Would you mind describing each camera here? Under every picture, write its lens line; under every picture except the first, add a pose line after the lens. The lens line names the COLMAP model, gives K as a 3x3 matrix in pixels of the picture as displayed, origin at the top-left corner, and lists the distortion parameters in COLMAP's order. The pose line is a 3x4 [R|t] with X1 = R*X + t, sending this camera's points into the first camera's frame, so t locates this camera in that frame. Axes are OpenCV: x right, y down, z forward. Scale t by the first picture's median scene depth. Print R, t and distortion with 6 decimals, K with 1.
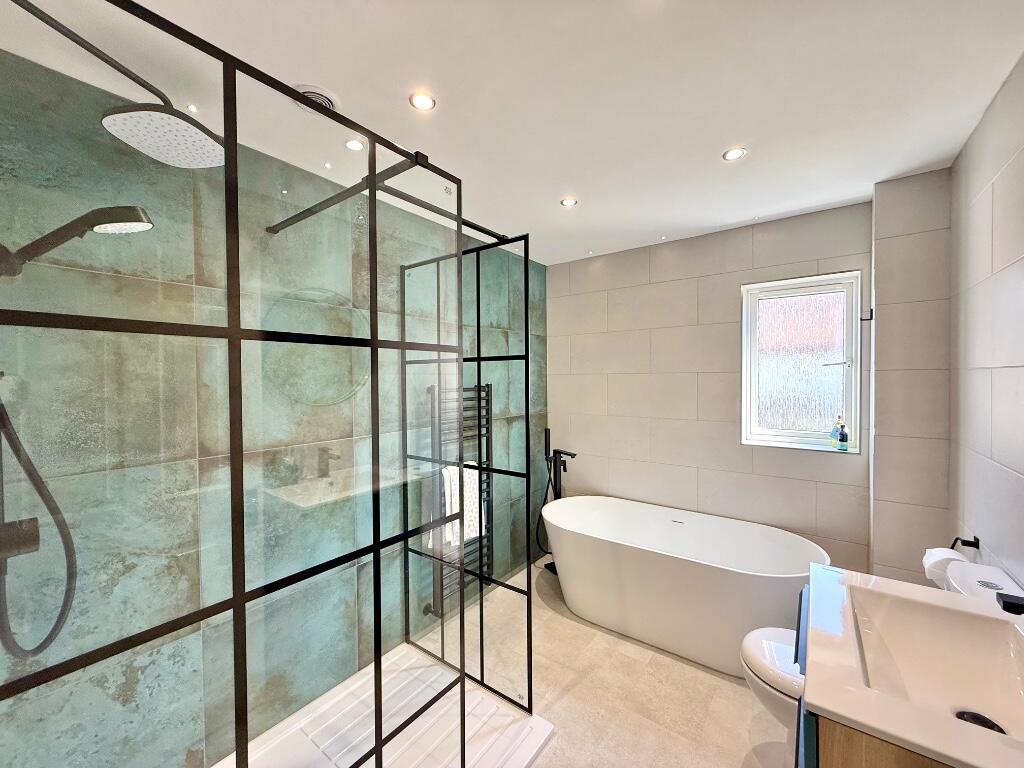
lens RADIAL K [[411.5, 0, 512.0], [0, 411.5, 384.0], [0, 0, 1]] dist [-0.001466, -0.000311]
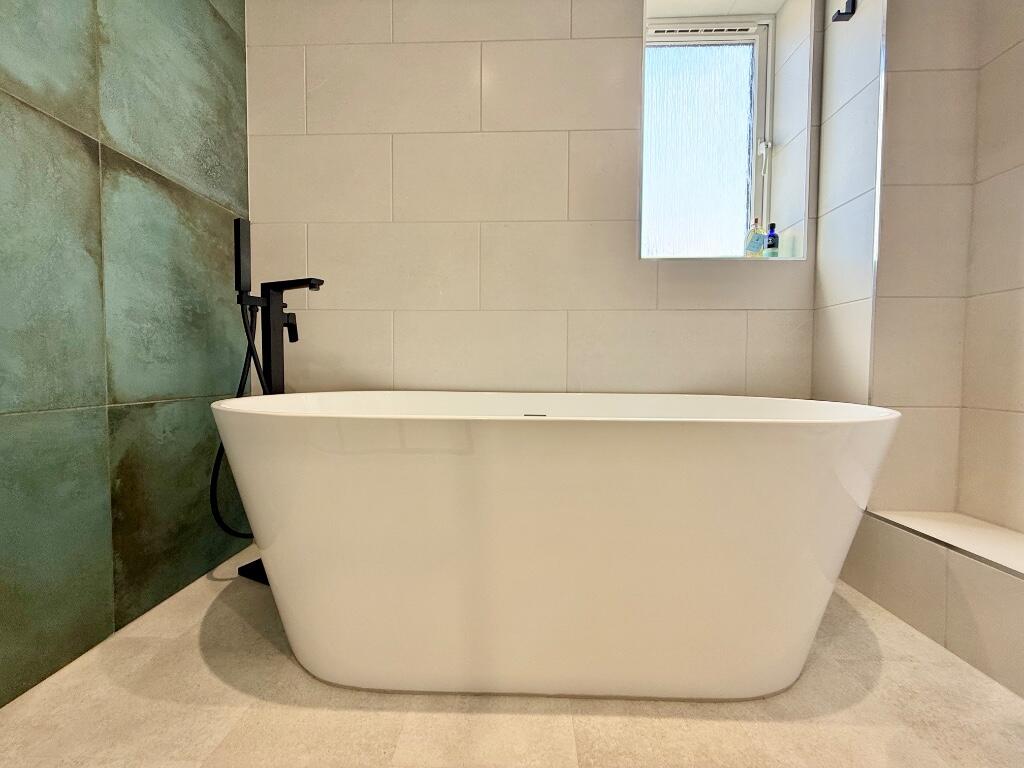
lens RADIAL K [[411.5, 0, 512.0], [0, 411.5, 384.0], [0, 0, 1]] dist [-0.001466, -0.000311]
pose [[0.823717, -0.007752, 0.566948, 0.075642], [0.001546, 0.999934, 0.011426, 0.263454], [-0.566998, -0.008535, 0.823675, 0.535874]]
